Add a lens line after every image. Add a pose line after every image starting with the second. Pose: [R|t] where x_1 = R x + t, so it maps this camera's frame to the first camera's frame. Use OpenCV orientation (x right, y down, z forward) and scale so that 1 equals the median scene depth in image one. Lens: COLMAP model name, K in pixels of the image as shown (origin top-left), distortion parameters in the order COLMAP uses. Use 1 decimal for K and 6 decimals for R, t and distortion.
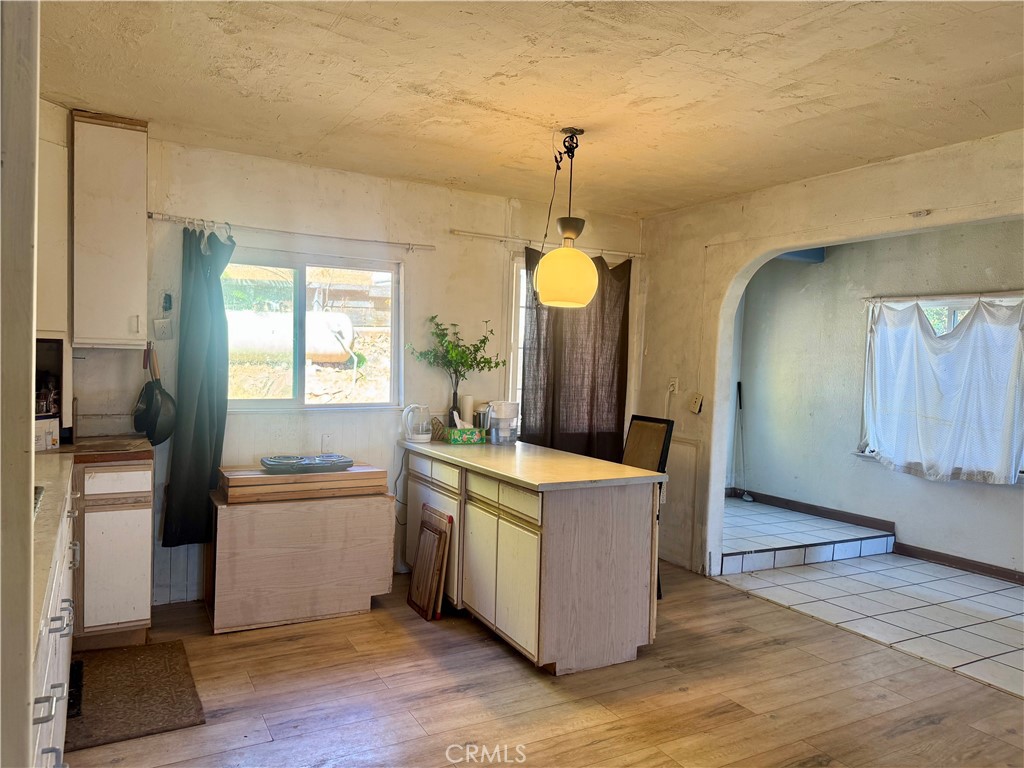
lens RADIAL K [[724.4, 0, 513.5], [0, 724.4, 388.0], [0, 0, 1]] dist [0.061373, -0.070711]
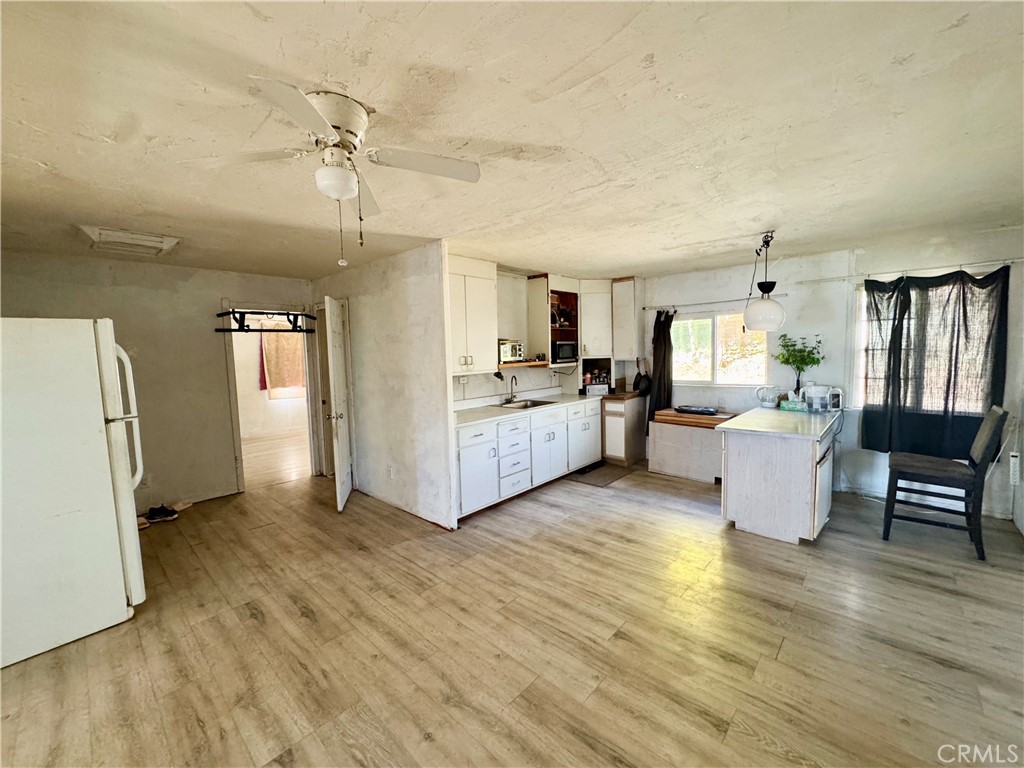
lens RADIAL K [[411.6, 0, 511.5], [0, 411.6, 384.2], [0, 0, 1]] dist [-0.002185, 0.000192]
pose [[0.306201, 0.036825, -0.951254, 0.682428], [-0.005260, 0.999302, 0.036992, -0.015864], [0.951952, -0.006324, 0.306181, 0.087082]]
